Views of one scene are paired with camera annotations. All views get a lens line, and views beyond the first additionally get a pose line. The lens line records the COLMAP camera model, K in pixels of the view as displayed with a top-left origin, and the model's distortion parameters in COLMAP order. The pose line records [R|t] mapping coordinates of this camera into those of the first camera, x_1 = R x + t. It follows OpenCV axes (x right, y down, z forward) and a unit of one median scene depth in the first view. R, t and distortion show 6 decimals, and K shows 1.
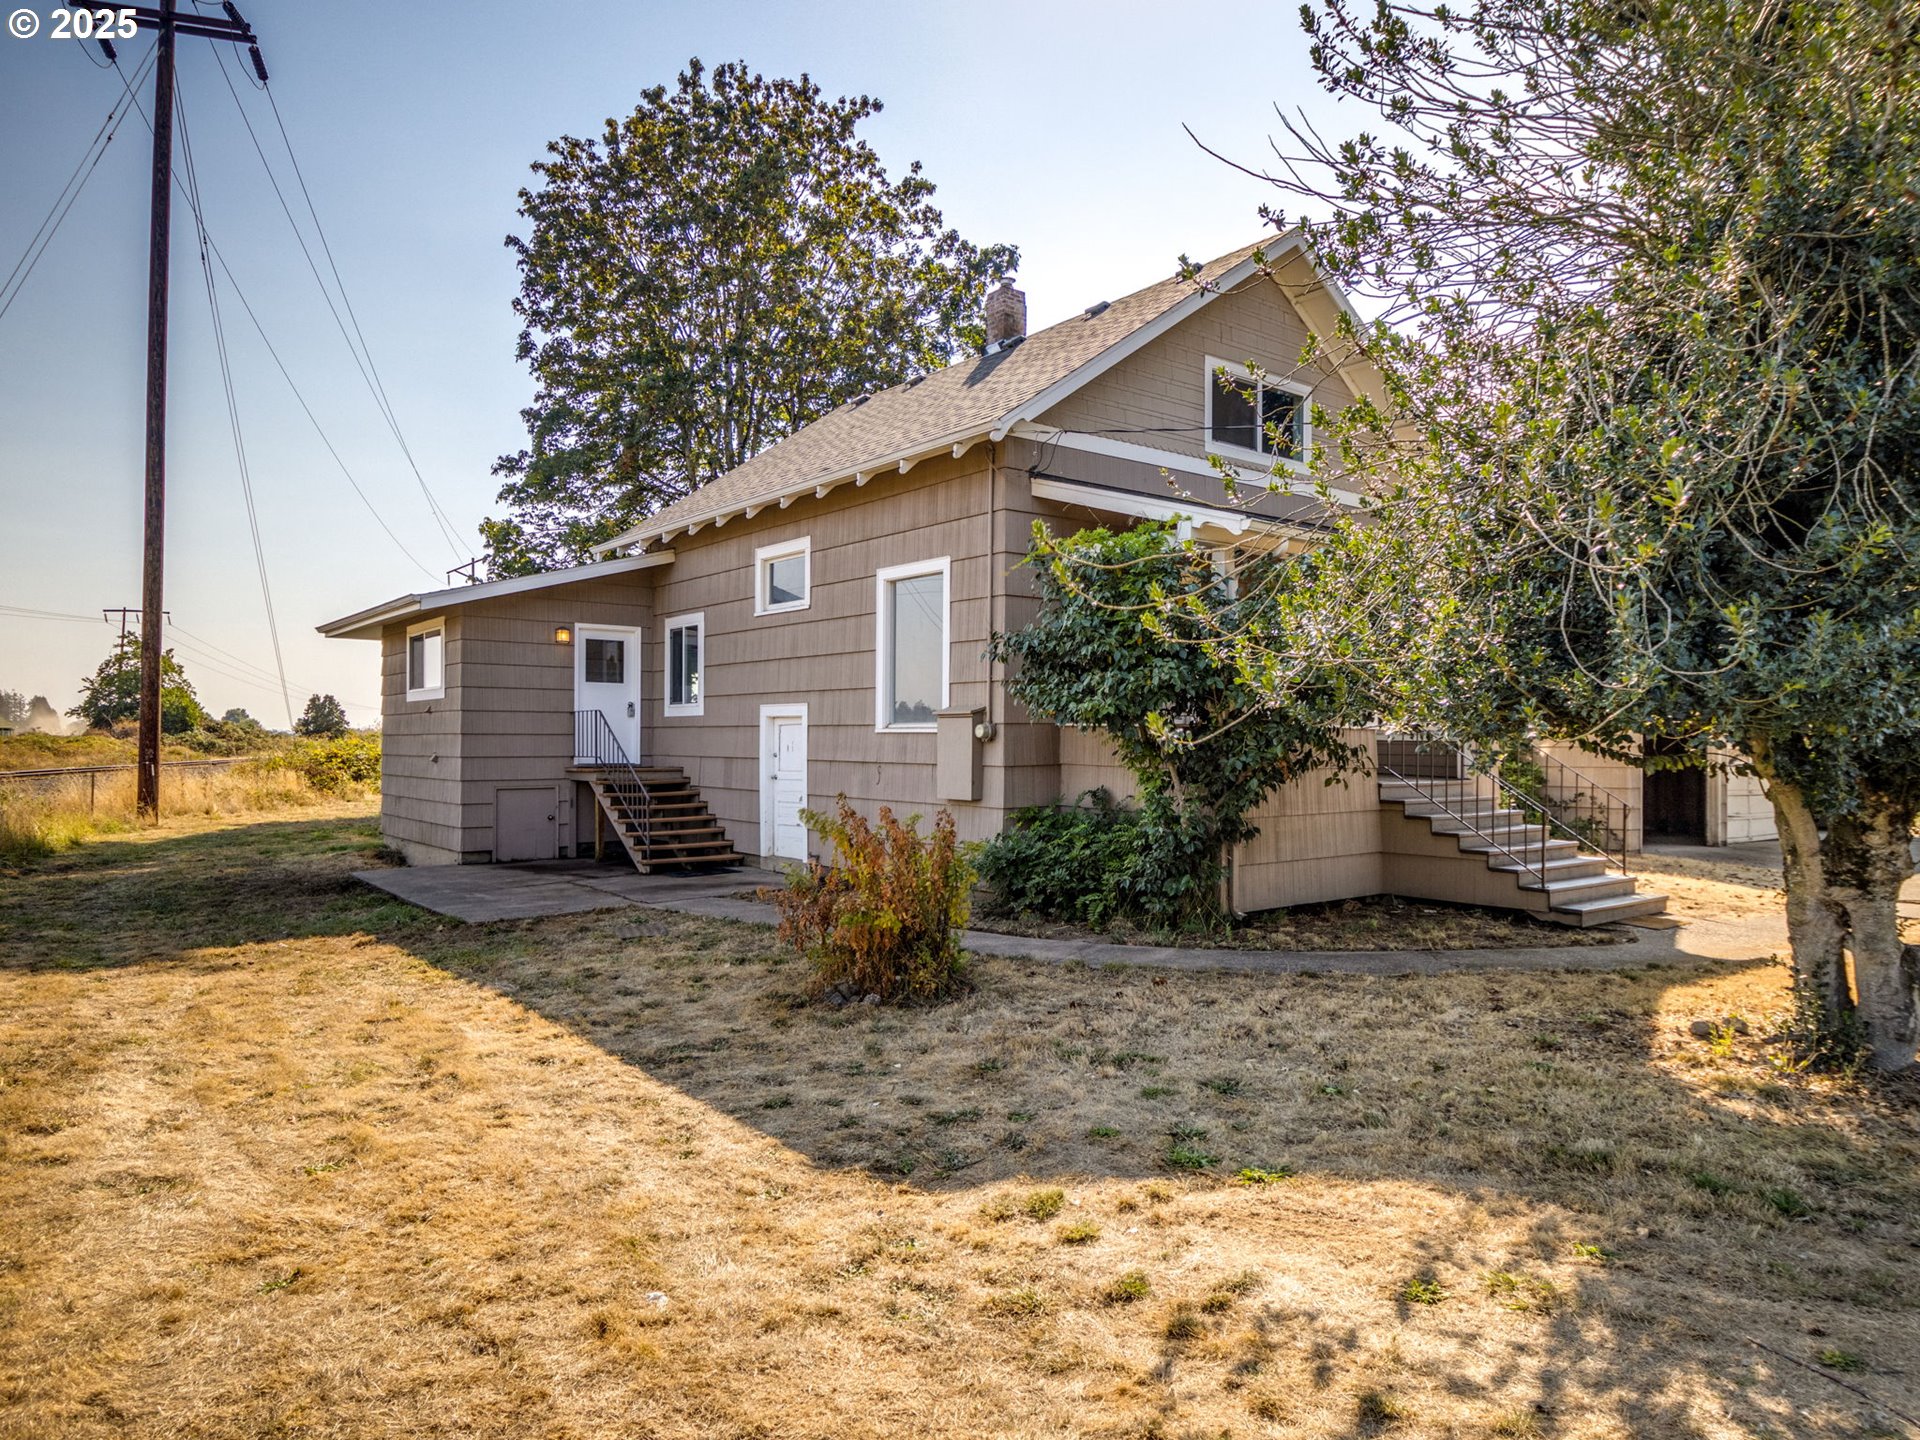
lens RADIAL K [[1212.0, 0, 990.1], [0, 1212.0, 713.3], [0, 0, 1]] dist [-0.001673, -0.002029]
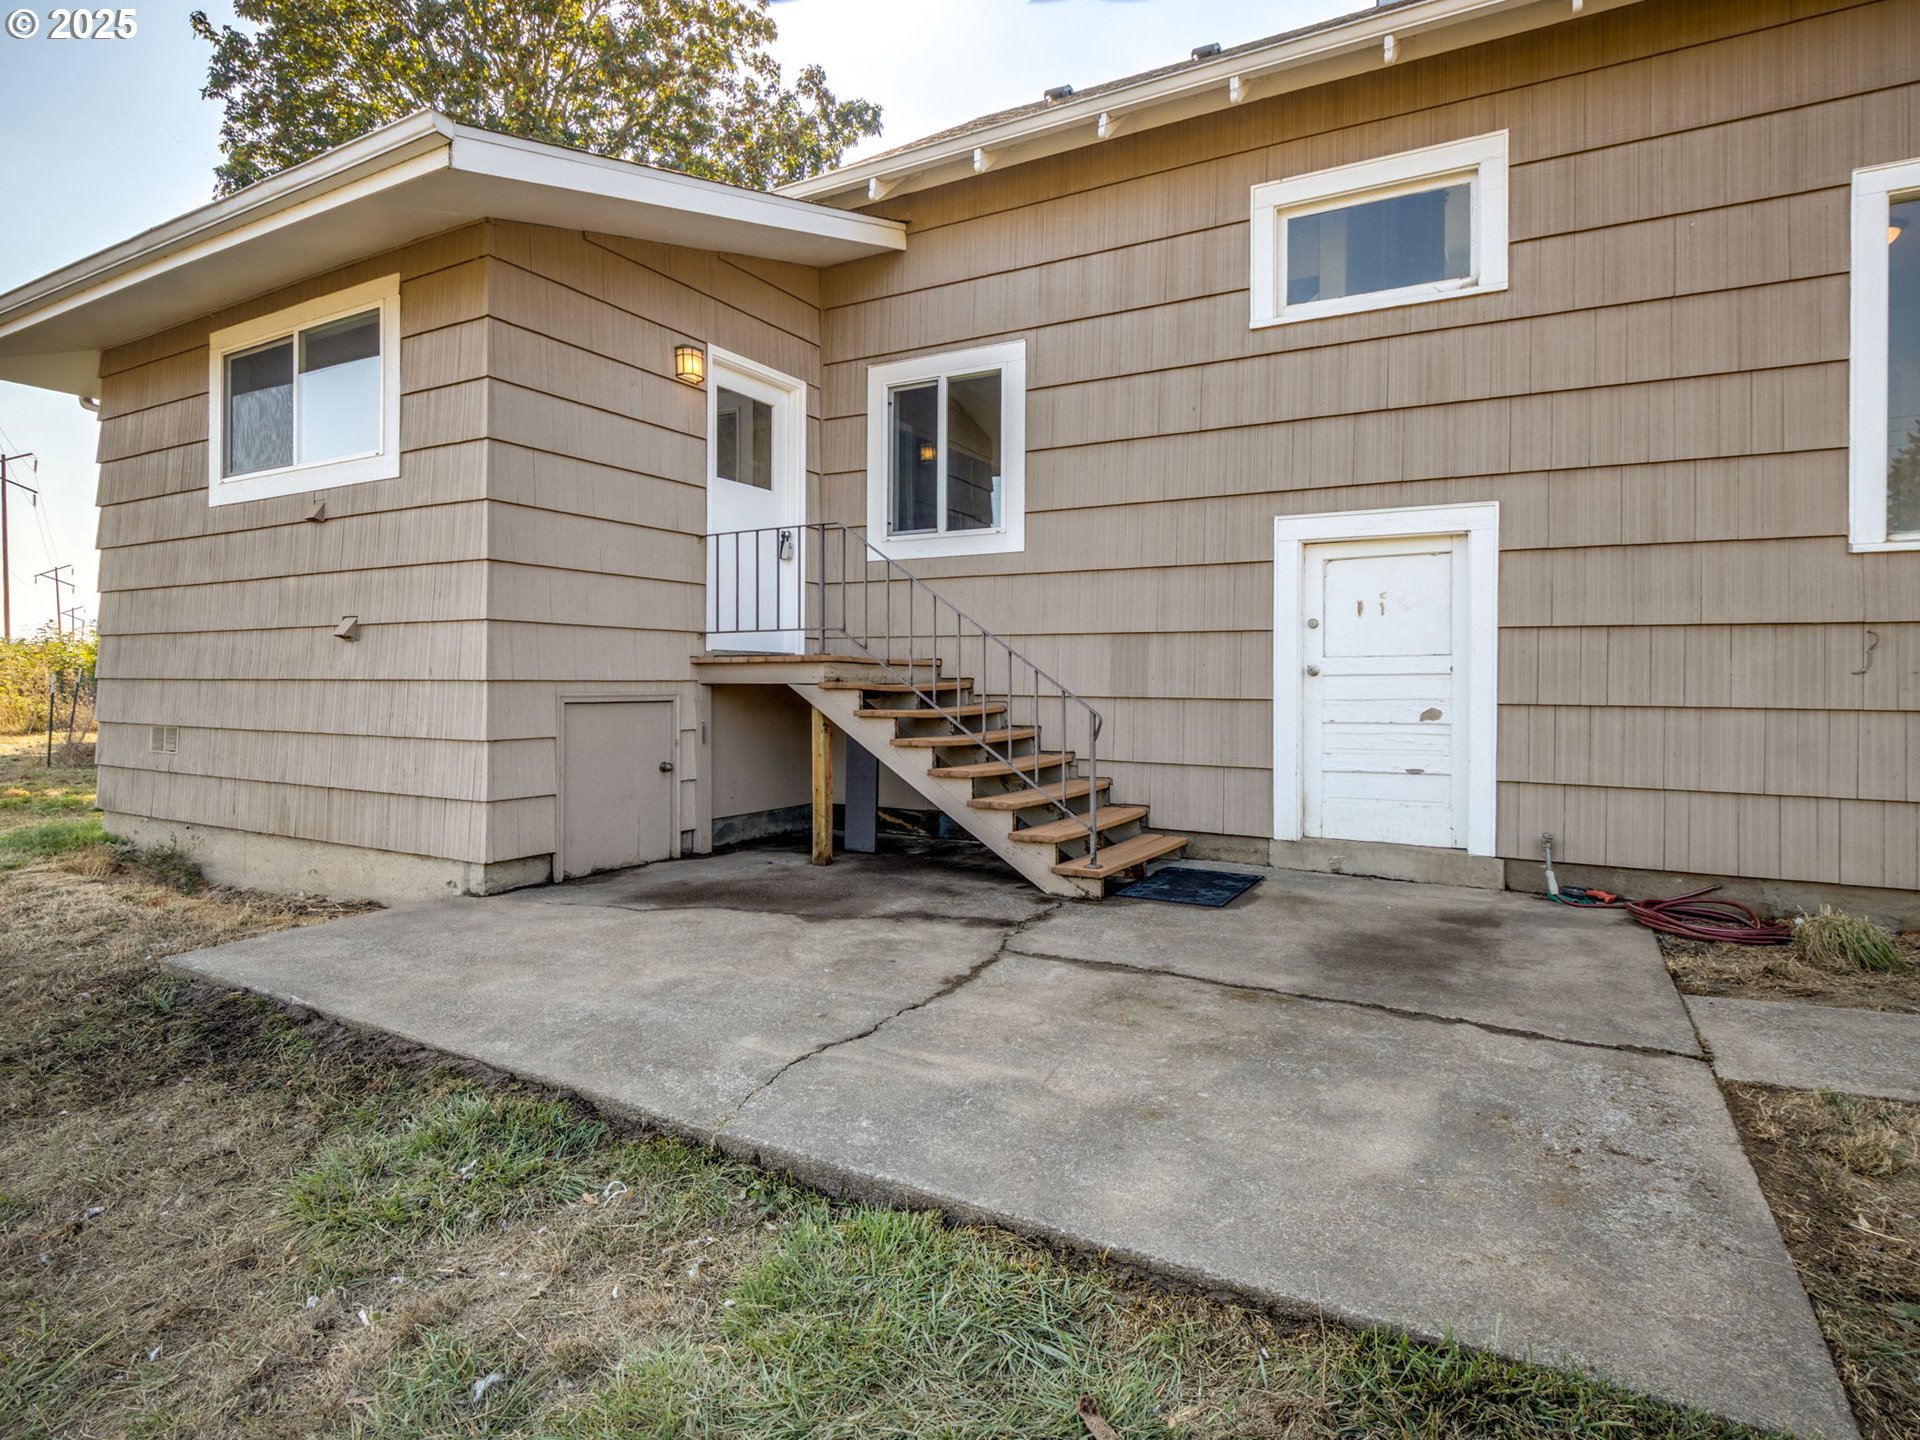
lens RADIAL K [[989.5, 0, 1024.7], [0, 989.5, 682.2], [0, 0, 1]] dist [-0.001085, -0.000895]
pose [[0.920057, -0.001215, 0.391783, -0.380505], [-0.011857, 0.999451, 0.030943, 0.041401], [-0.391606, -0.033115, 0.919537, 0.604763]]
